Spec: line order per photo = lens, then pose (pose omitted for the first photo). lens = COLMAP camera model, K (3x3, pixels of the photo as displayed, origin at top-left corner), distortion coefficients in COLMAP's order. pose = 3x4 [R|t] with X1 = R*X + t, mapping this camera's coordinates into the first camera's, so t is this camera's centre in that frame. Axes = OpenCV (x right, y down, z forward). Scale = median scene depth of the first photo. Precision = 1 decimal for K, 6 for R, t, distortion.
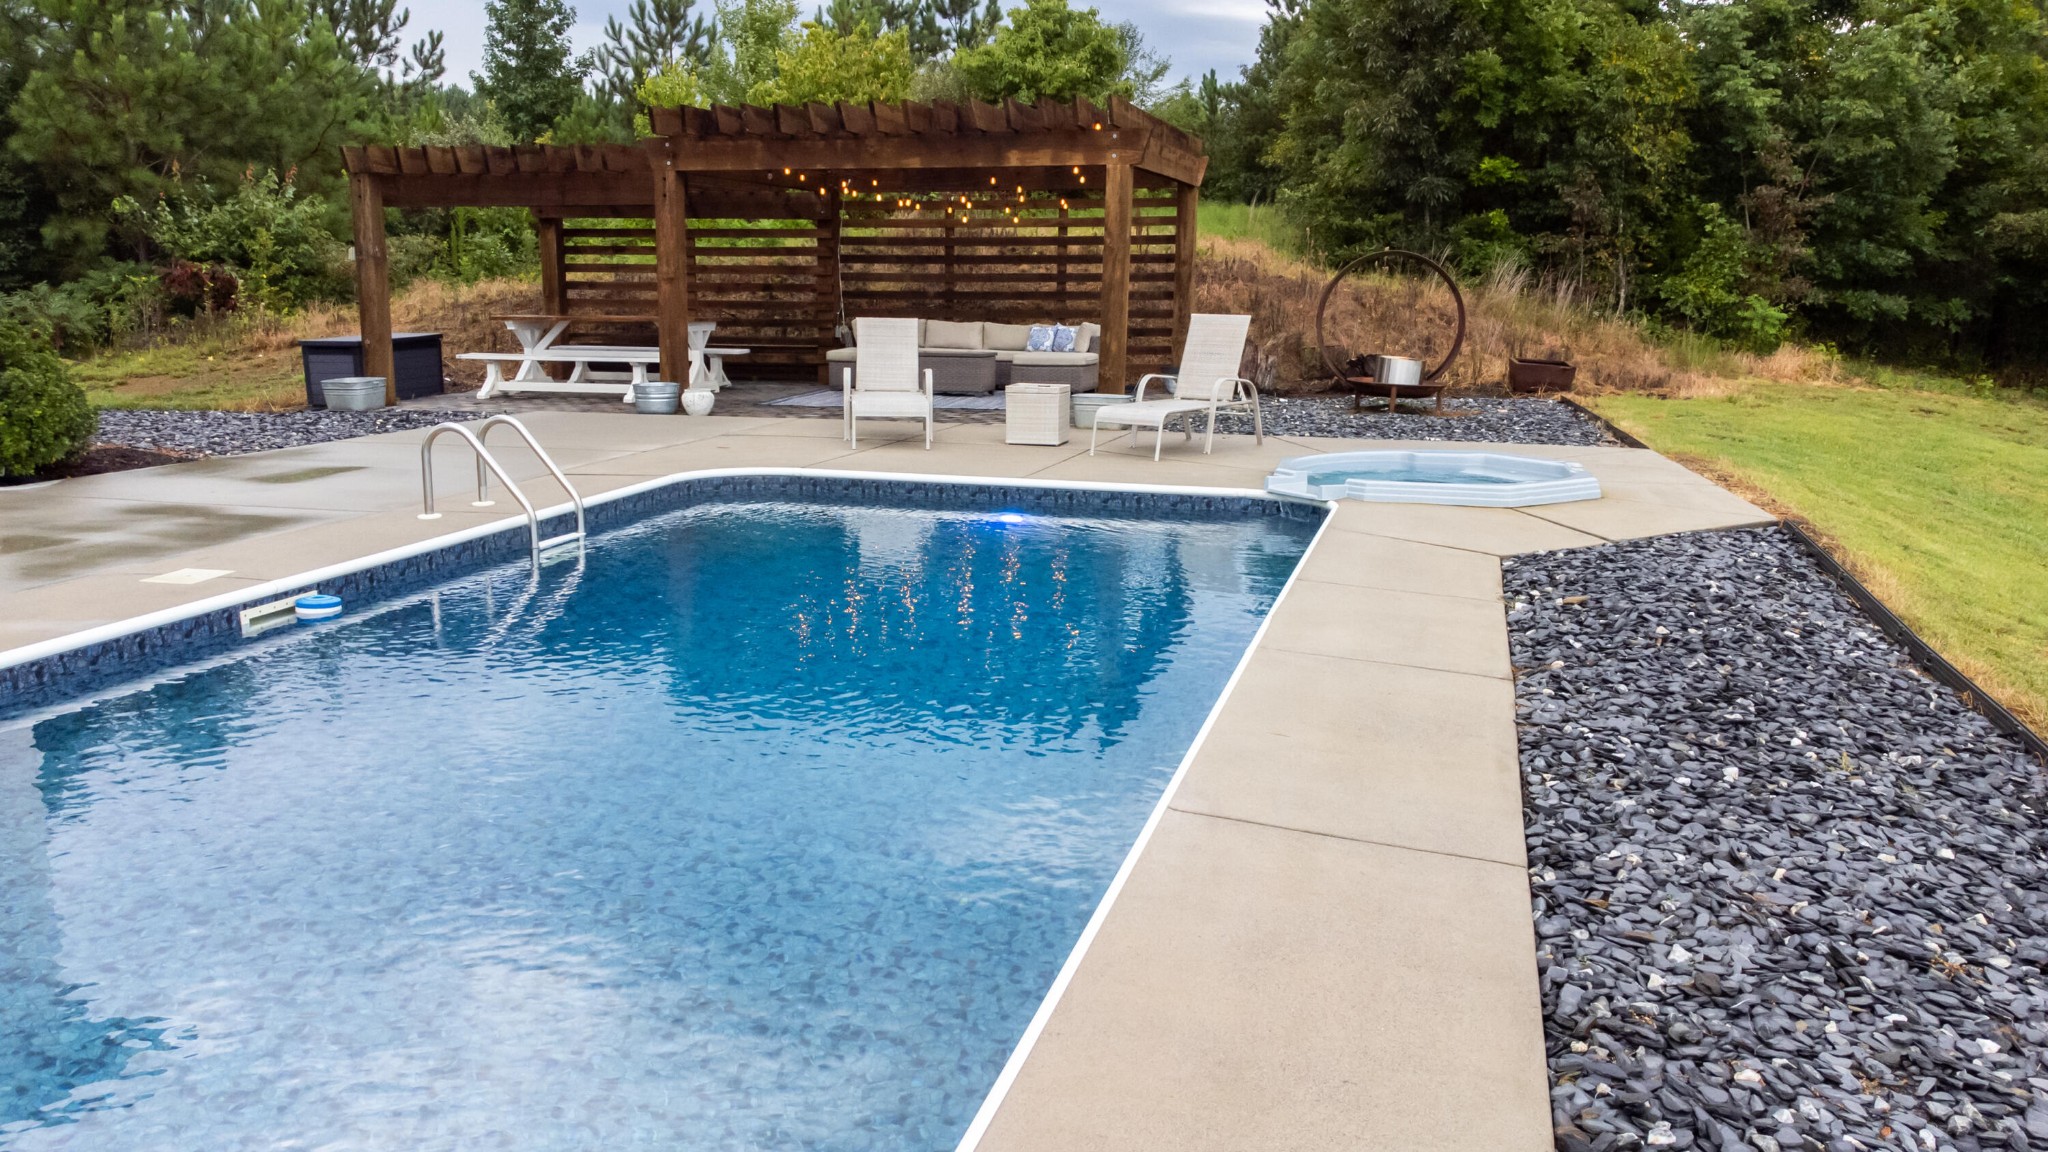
lens RADIAL K [[1612.6, 0, 1008.0], [0, 1612.6, 561.2], [0, 0, 1]] dist [0.034003, 0.009617]
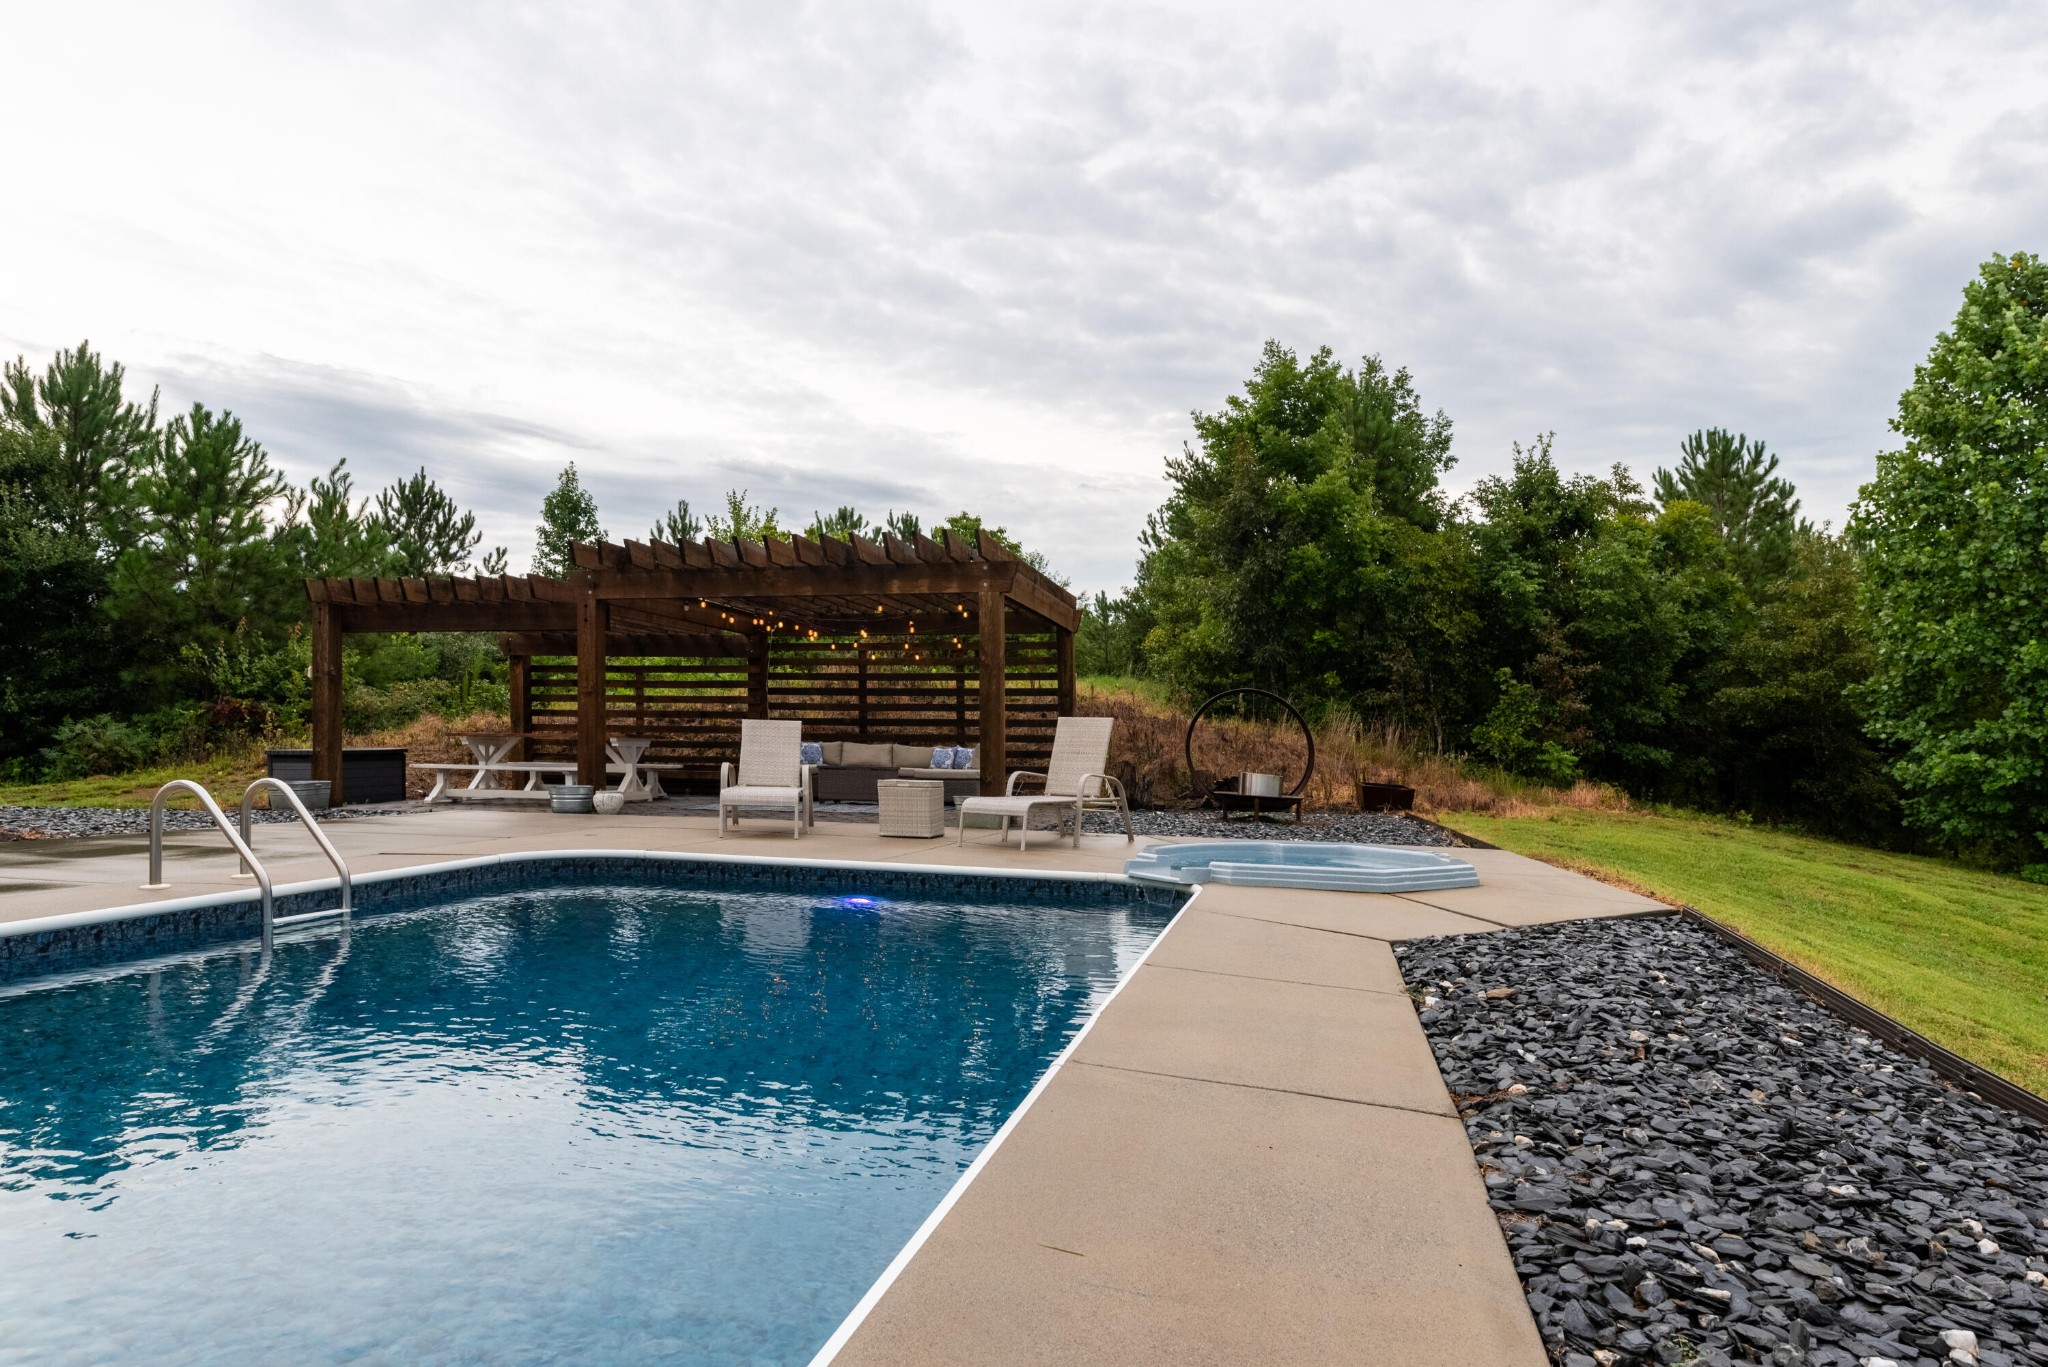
lens RADIAL K [[982.8, 0, 931.0], [0, 982.8, 679.0], [0, 0, 1]] dist [0.008836, -0.006704]
pose [[0.995898, -0.021609, -0.087869, 0.079699], [-0.004332, 0.958568, -0.284832, 0.010123], [0.090384, 0.284044, 0.954542, 0.319649]]
